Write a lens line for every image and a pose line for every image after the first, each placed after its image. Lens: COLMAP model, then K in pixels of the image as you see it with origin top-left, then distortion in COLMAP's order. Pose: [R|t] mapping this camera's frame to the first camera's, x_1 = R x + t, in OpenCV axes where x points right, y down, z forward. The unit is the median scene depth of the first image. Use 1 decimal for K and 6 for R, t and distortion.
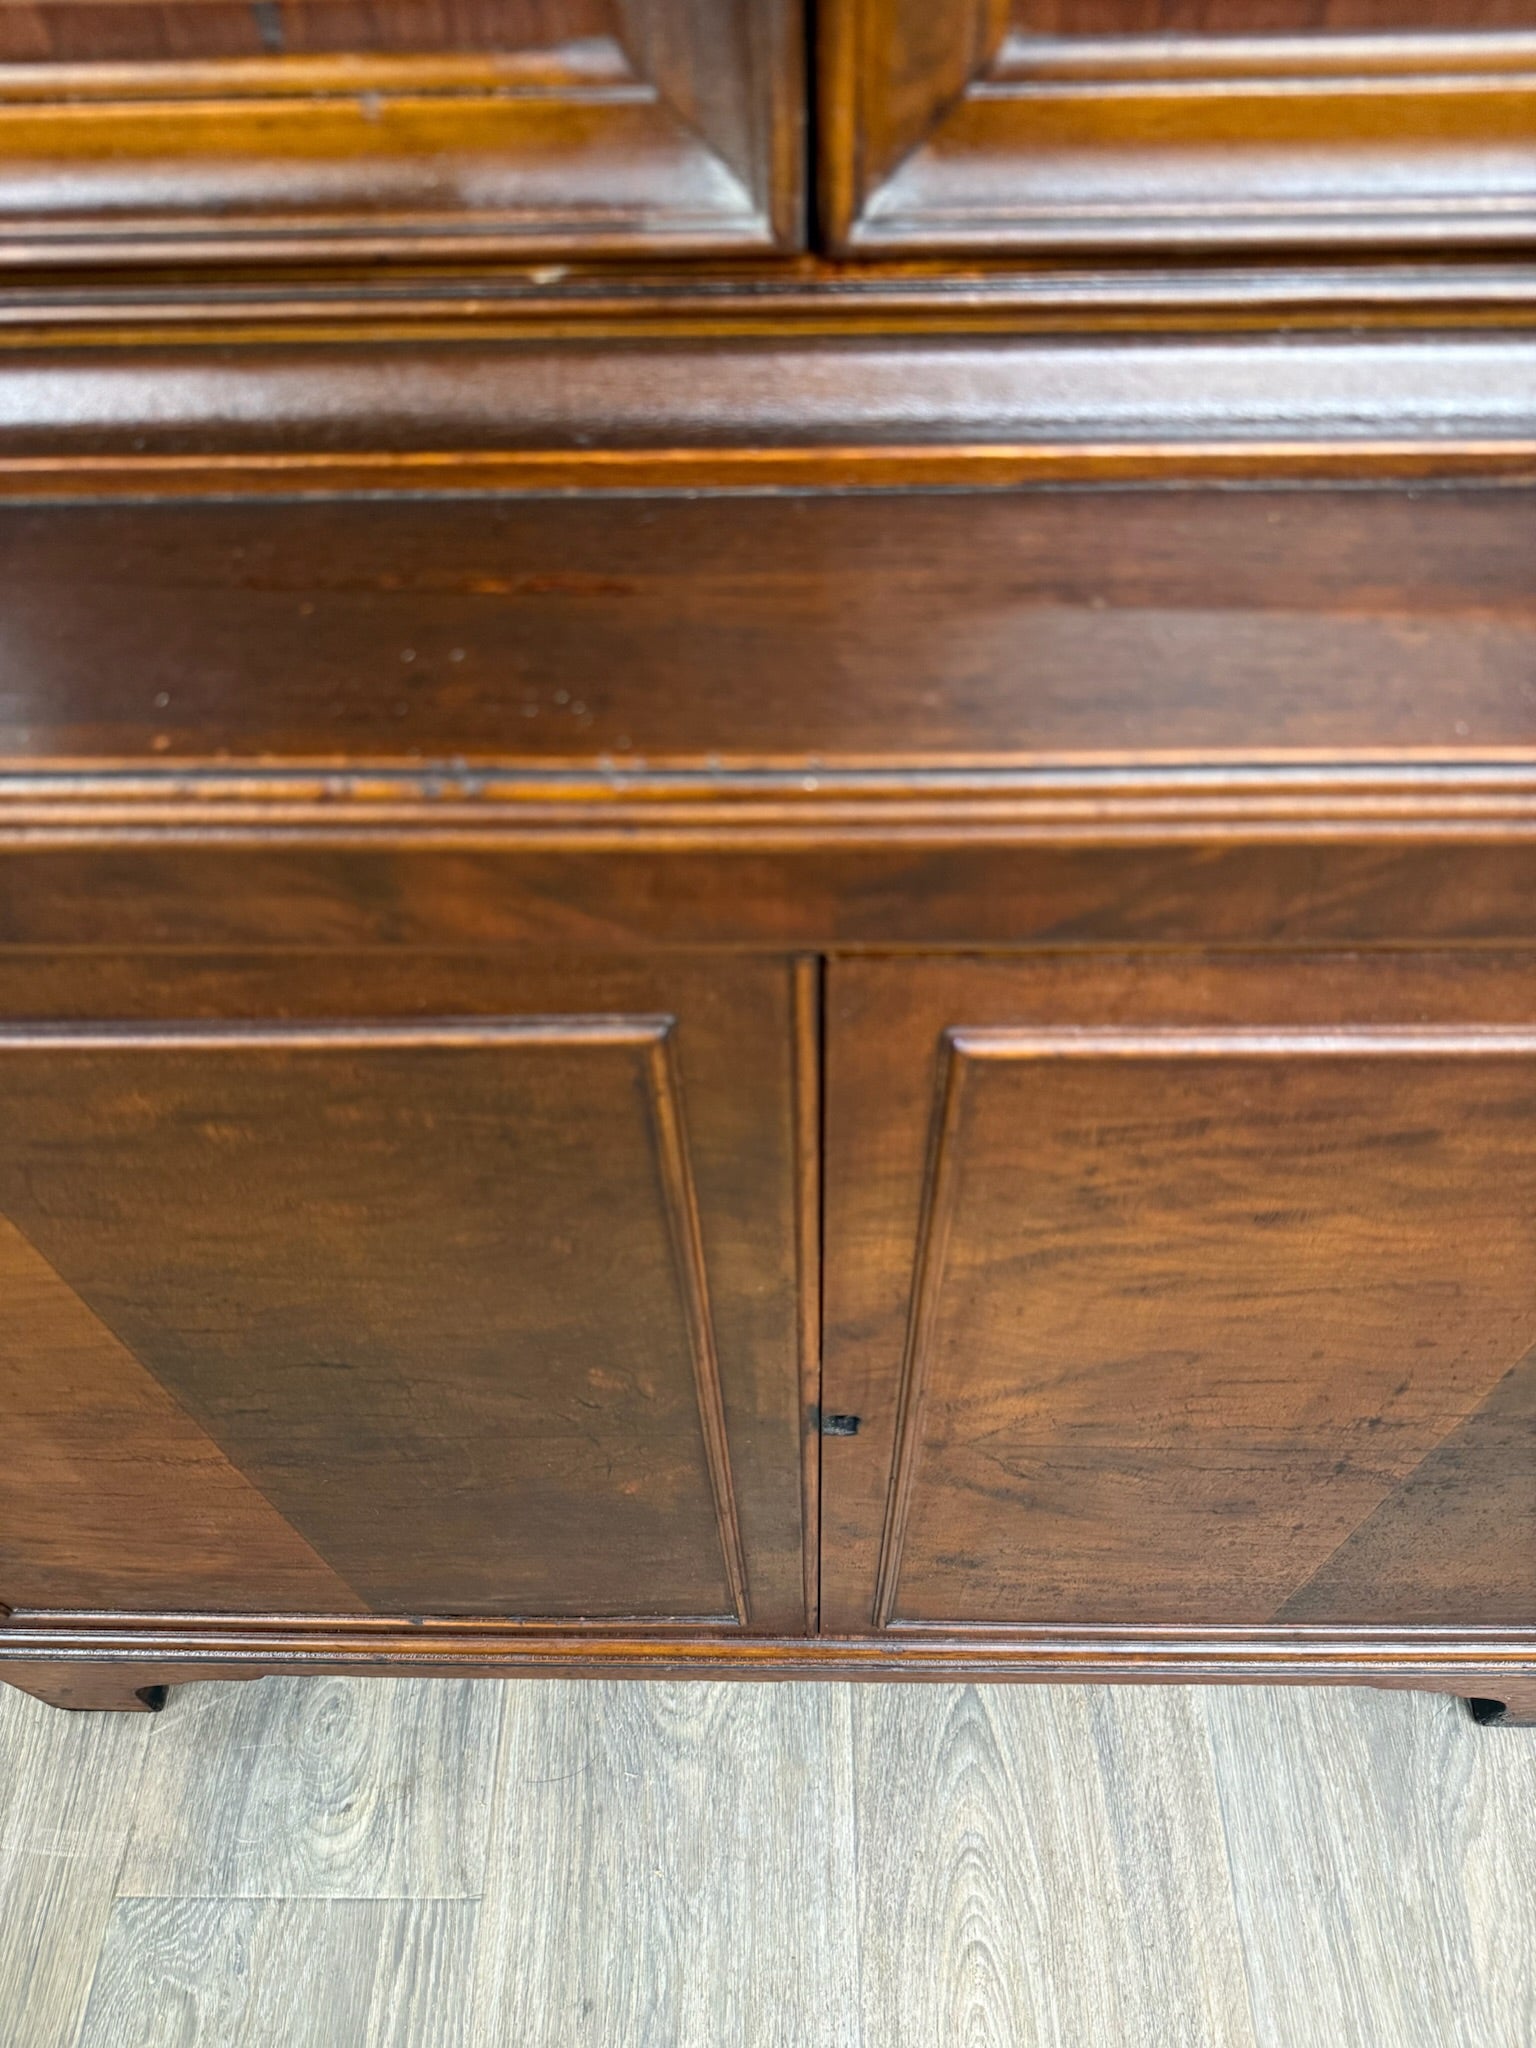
lens RADIAL K [[1475.6, 0, 765.1], [0, 1475.6, 1032.3], [0, 0, 1]] dist [-0.010284, -0.001401]
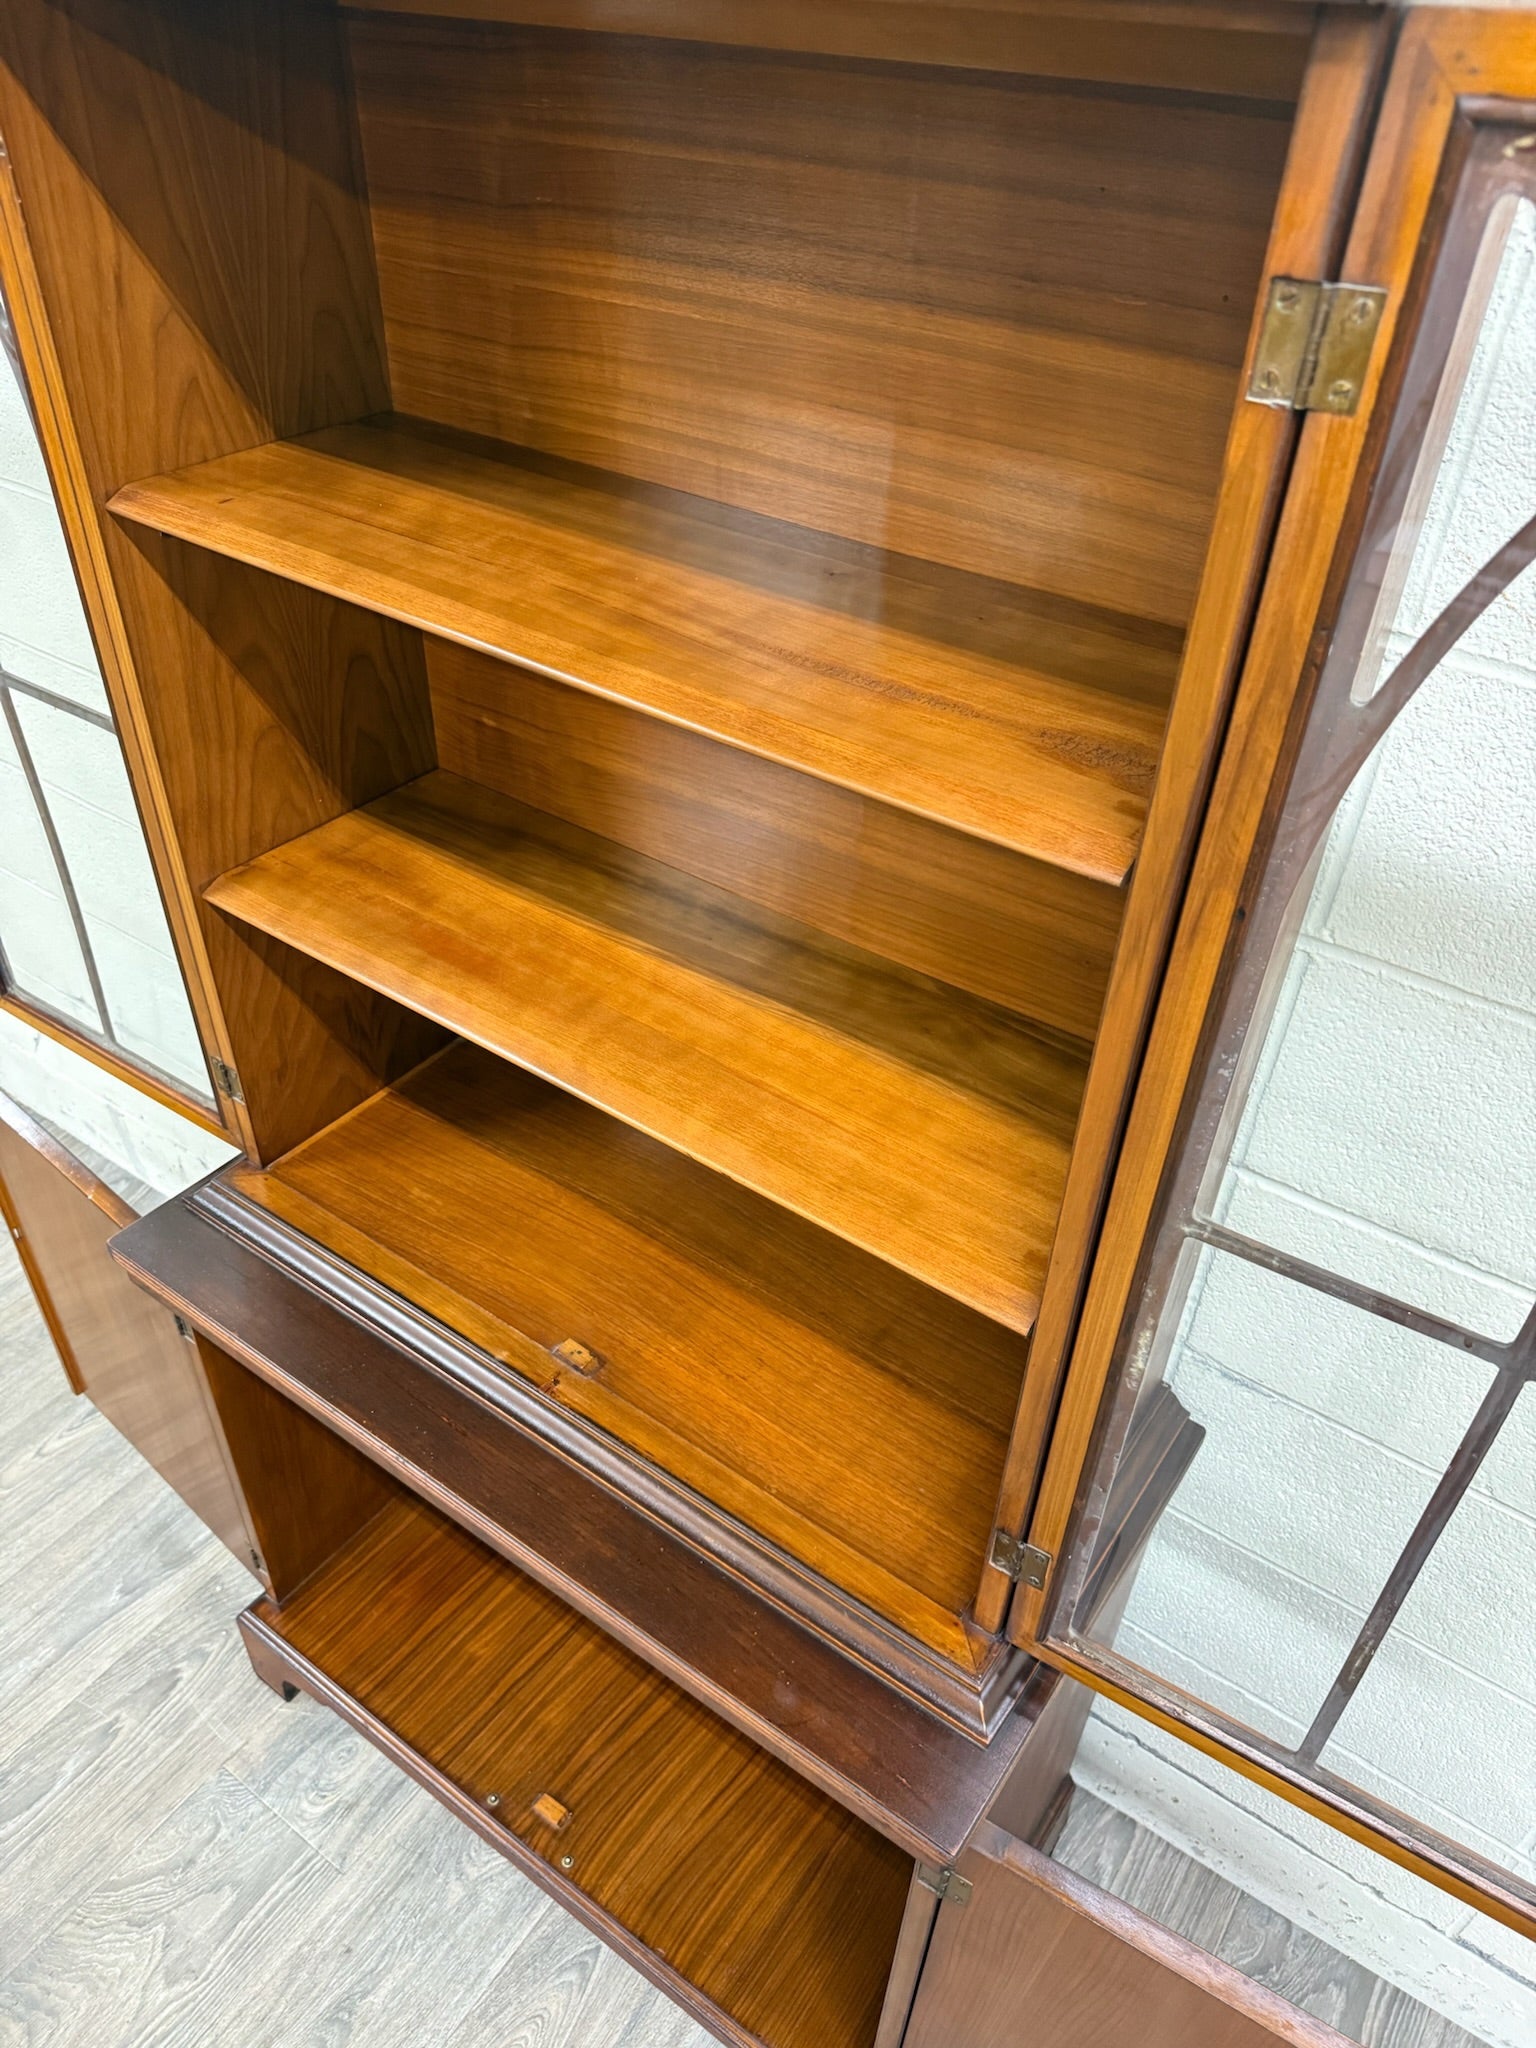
lens RADIAL K [[1475.6, 0, 765.1], [0, 1475.6, 1032.3], [0, 0, 1]] dist [-0.010284, -0.001401]
pose [[0.818477, 0.392505, -0.419566, 0.653416], [-0.495354, 0.852048, -0.169230, -0.331210], [0.291067, 0.346344, 0.891811, -1.000419]]
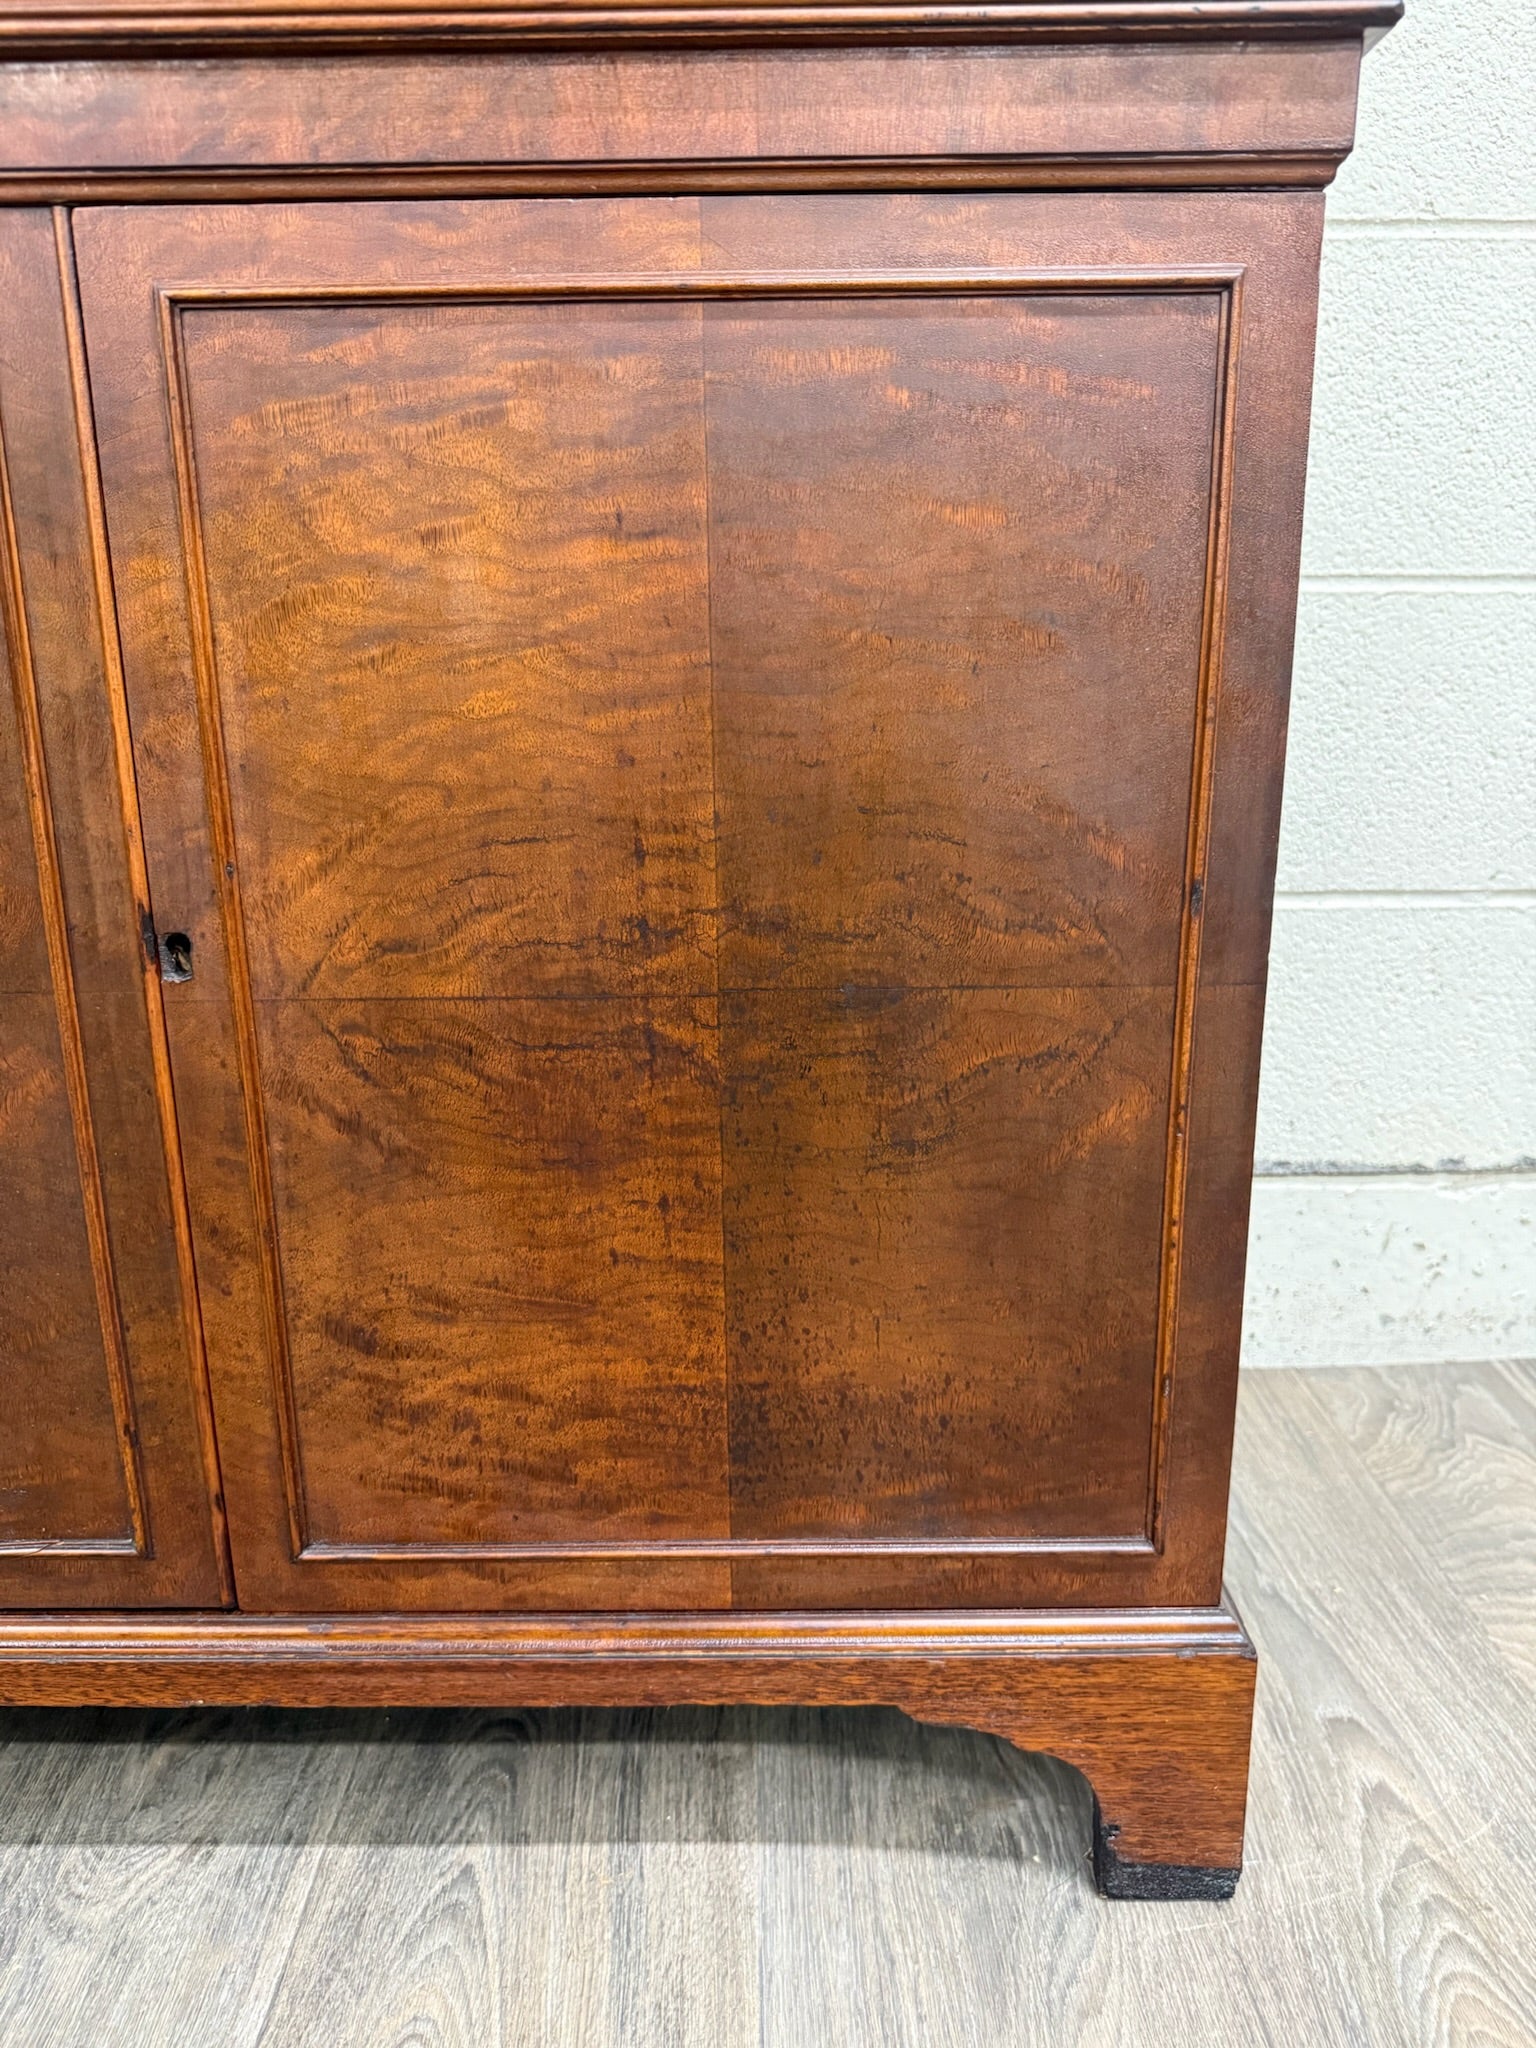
lens RADIAL K [[1479.1, 0, 760.5], [0, 1479.1, 1014.9], [0, 0, 1]] dist [-0.005601, -0.007230]
pose [[0.999886, 0.009376, 0.011808, 0.294427], [0.000457, 0.763949, -0.645277, 0.629449], [-0.015071, 0.645209, 0.763858, 0.100623]]
